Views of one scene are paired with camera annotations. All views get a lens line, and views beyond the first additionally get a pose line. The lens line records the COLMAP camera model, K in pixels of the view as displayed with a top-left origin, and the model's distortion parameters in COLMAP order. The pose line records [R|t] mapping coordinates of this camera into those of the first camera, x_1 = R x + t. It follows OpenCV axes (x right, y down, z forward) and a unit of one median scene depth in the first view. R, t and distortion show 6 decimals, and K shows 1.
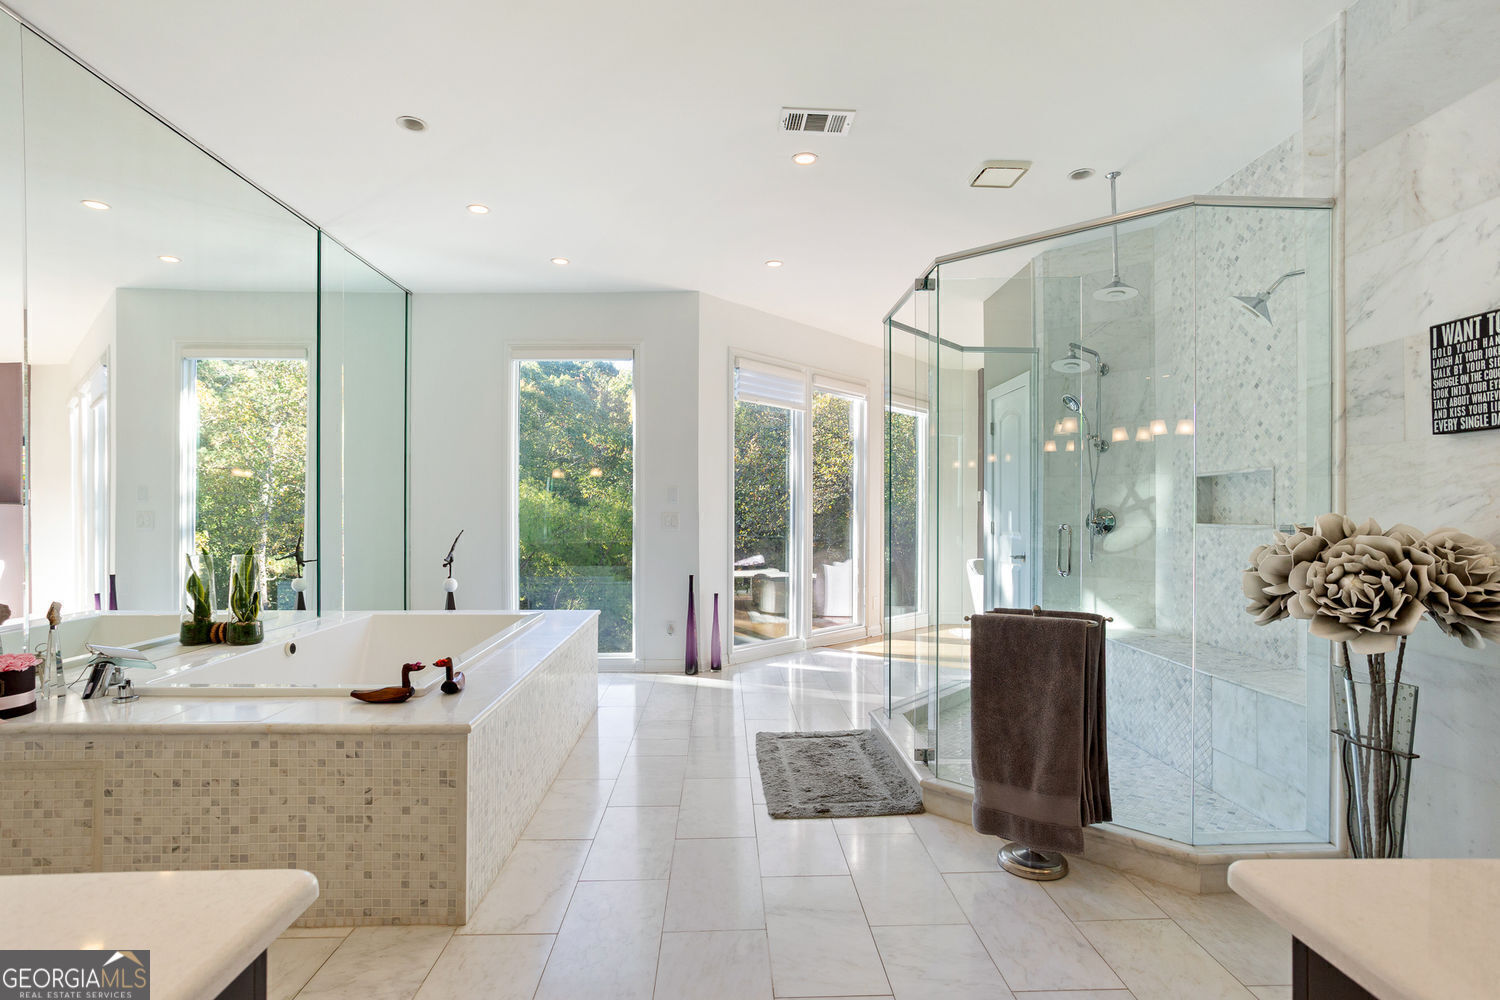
lens RADIAL K [[738.0, 0, 747.6], [0, 738.0, 517.4], [0, 0, 1]] dist [-0.024342, 0.001842]
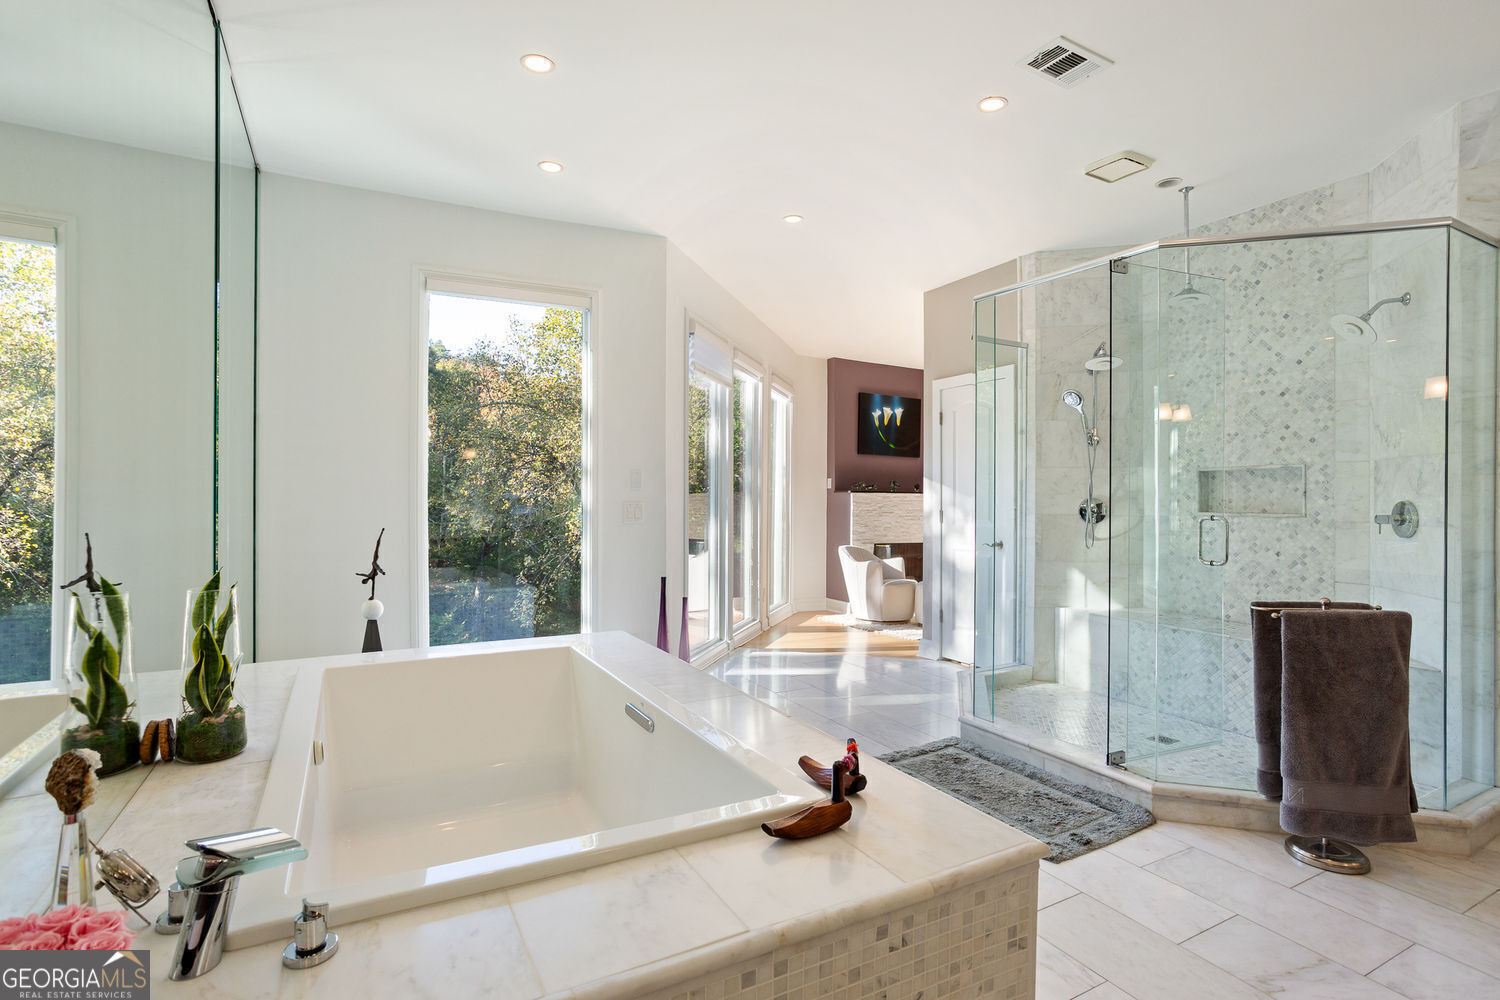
lens RADIAL K [[731.4, 0, 750.0], [0, 731.4, 500.0], [0, 0, 1]] dist [-0.035887, 0.017200]
pose [[0.894484, -0.000547, 0.447099, -0.577035], [0.001184, 0.999999, -0.001145, -0.011668], [-0.447098, 0.001554, 0.894484, 0.355757]]
